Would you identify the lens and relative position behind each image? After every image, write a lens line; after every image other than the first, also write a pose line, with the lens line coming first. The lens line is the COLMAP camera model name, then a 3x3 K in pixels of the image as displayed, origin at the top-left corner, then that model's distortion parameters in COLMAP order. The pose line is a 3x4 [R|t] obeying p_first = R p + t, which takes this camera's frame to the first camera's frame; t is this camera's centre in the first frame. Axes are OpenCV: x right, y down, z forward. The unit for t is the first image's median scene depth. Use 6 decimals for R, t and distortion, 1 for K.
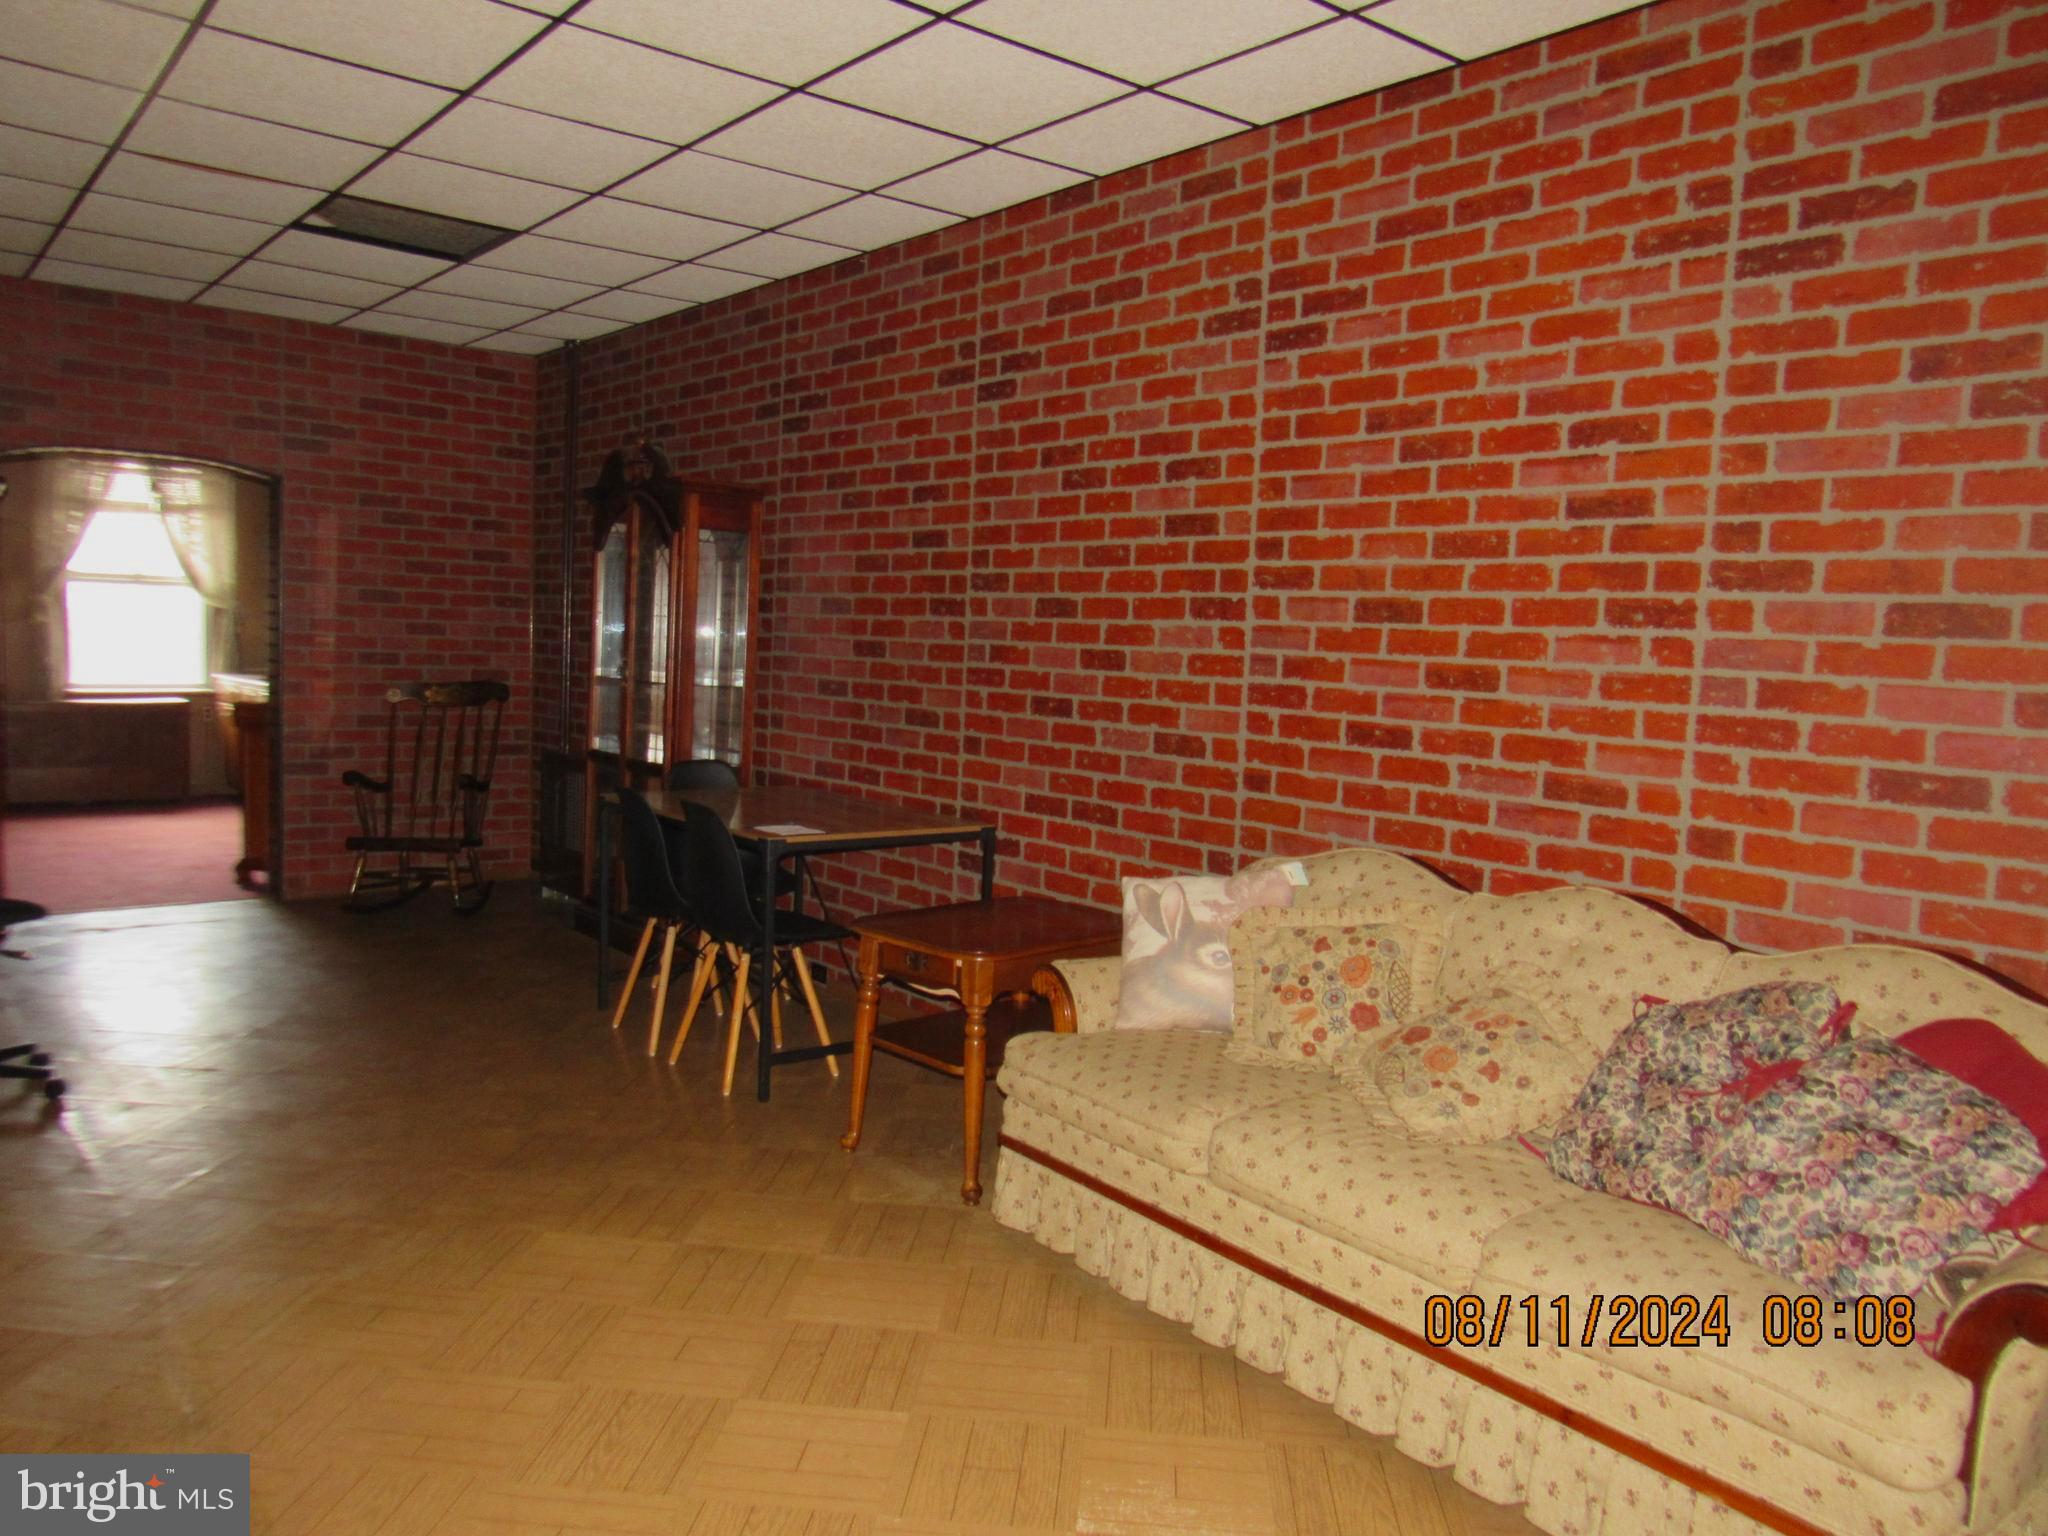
lens RADIAL K [[1462.4, 0, 1027.7], [0, 1462.4, 761.9], [0, 0, 1]] dist [-0.032368, 0.017193]
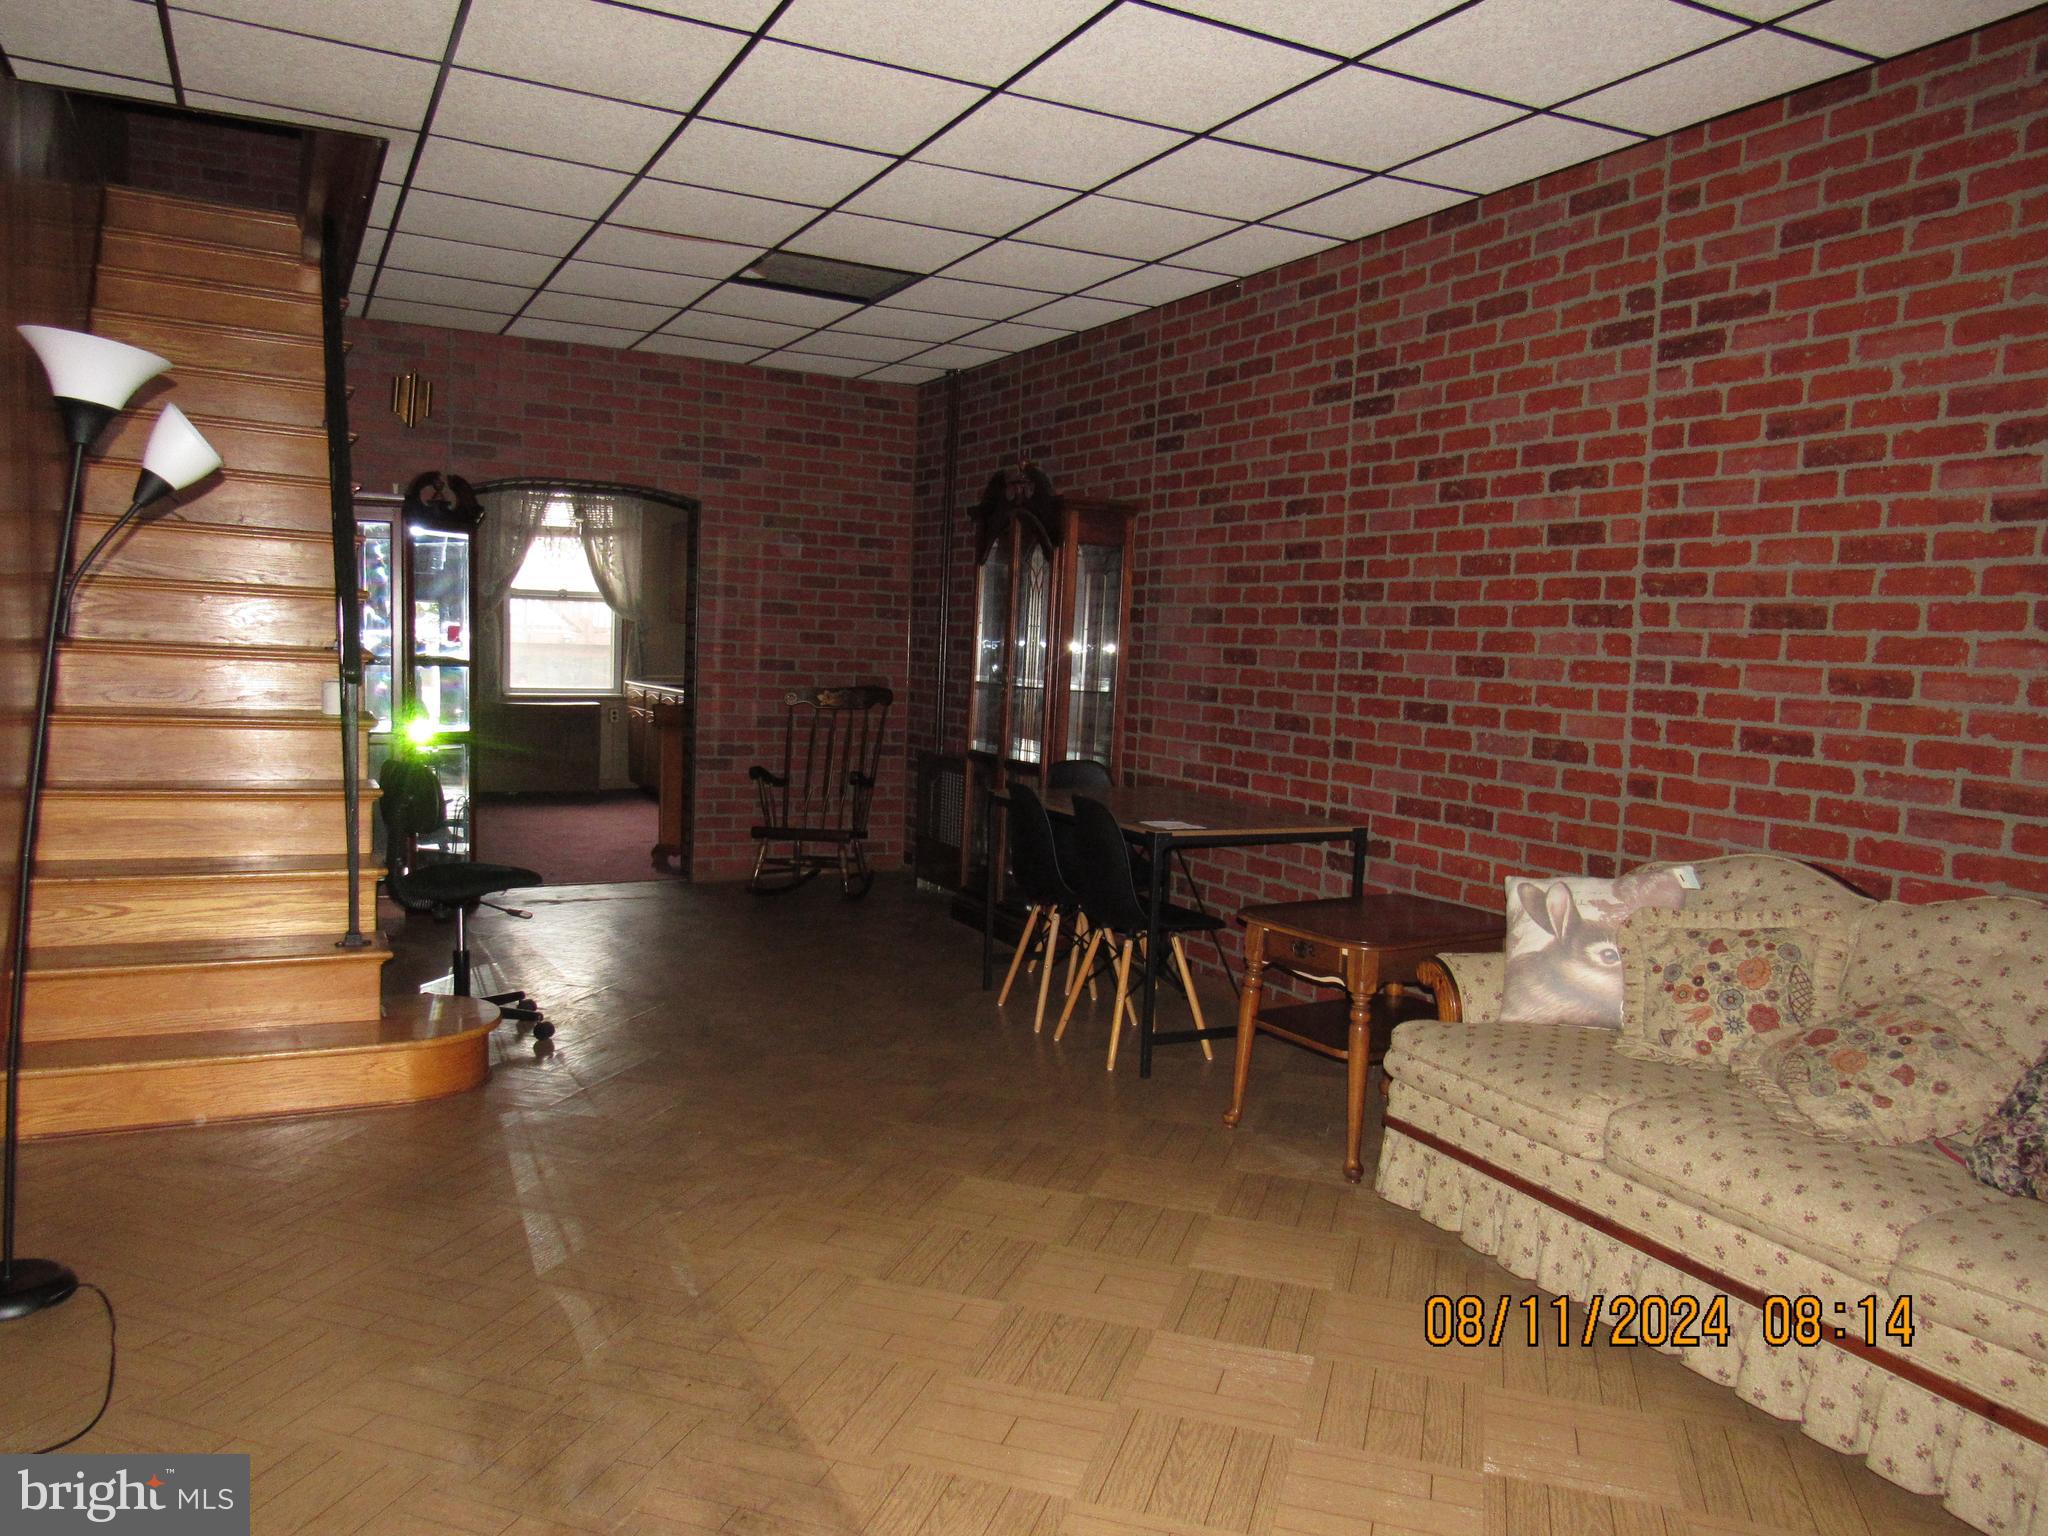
lens RADIAL K [[1462.4, 0, 1029.7], [0, 1462.4, 768.6], [0, 0, 1]] dist [-0.032368, 0.017193]
pose [[0.977120, 0.016469, -0.212048, -0.039712], [-0.017277, 0.999849, -0.001957, 0.009161], [0.211984, 0.005575, 0.977257, -0.064326]]
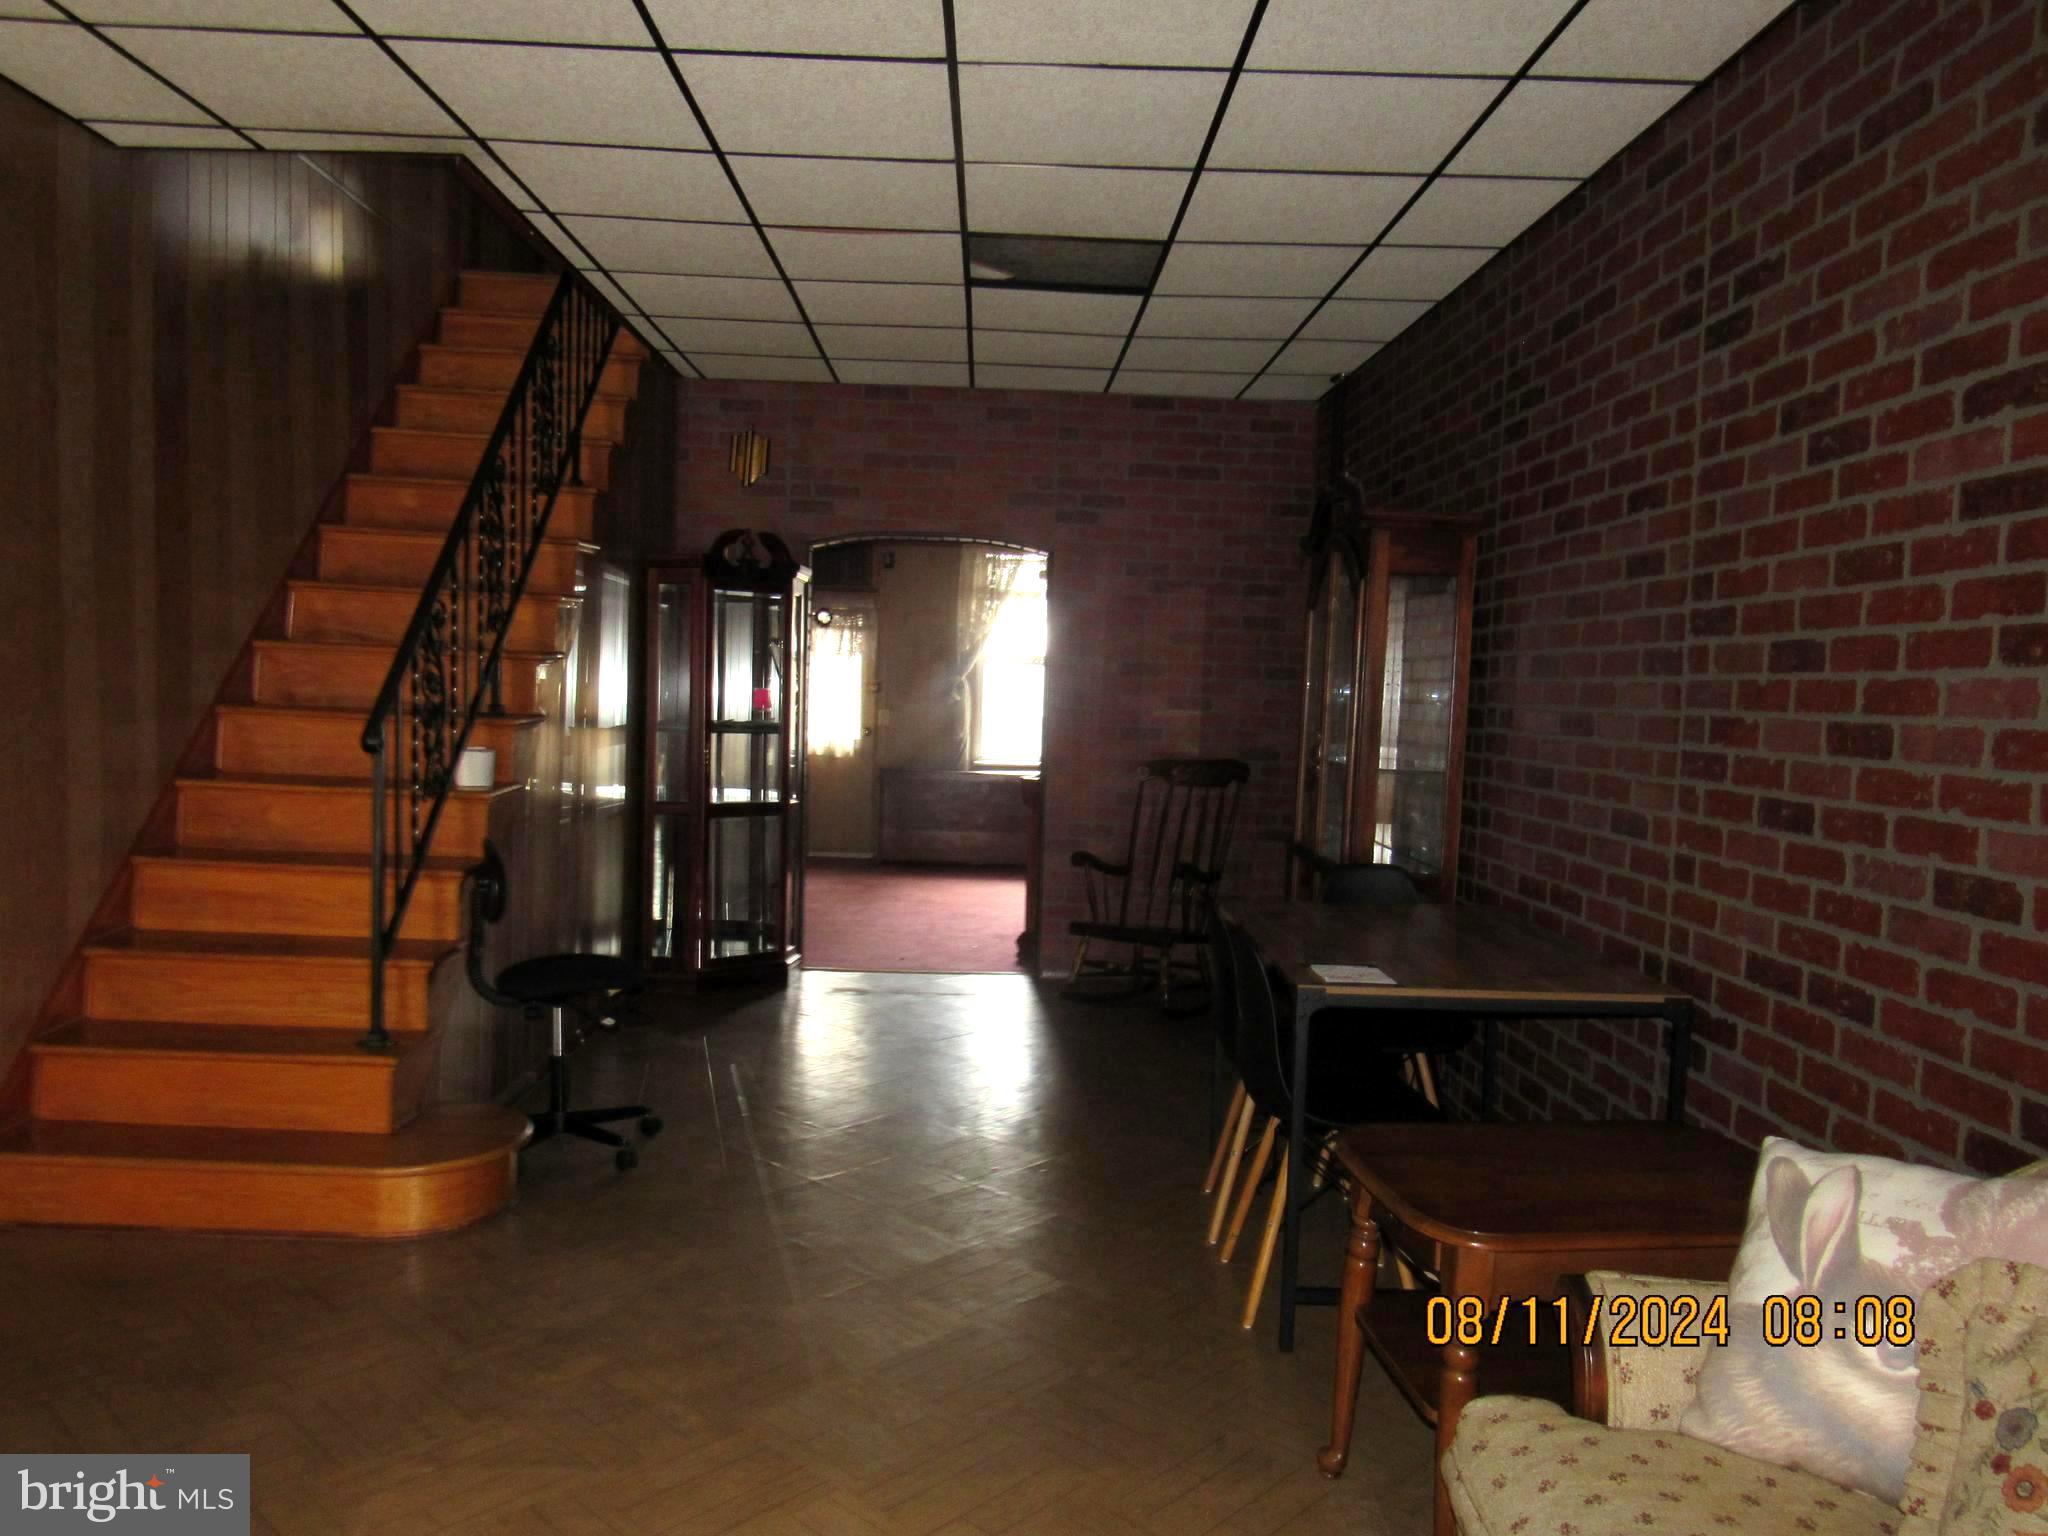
lens RADIAL K [[1462.4, 0, 1035.1], [0, 1462.4, 770.6], [0, 0, 1]] dist [-0.032368, 0.017193]
pose [[0.783611, 0.020153, -0.620925, 0.157591], [-0.051085, 0.998179, -0.032072, -0.022226], [0.619148, 0.056852, 0.783213, 0.341204]]
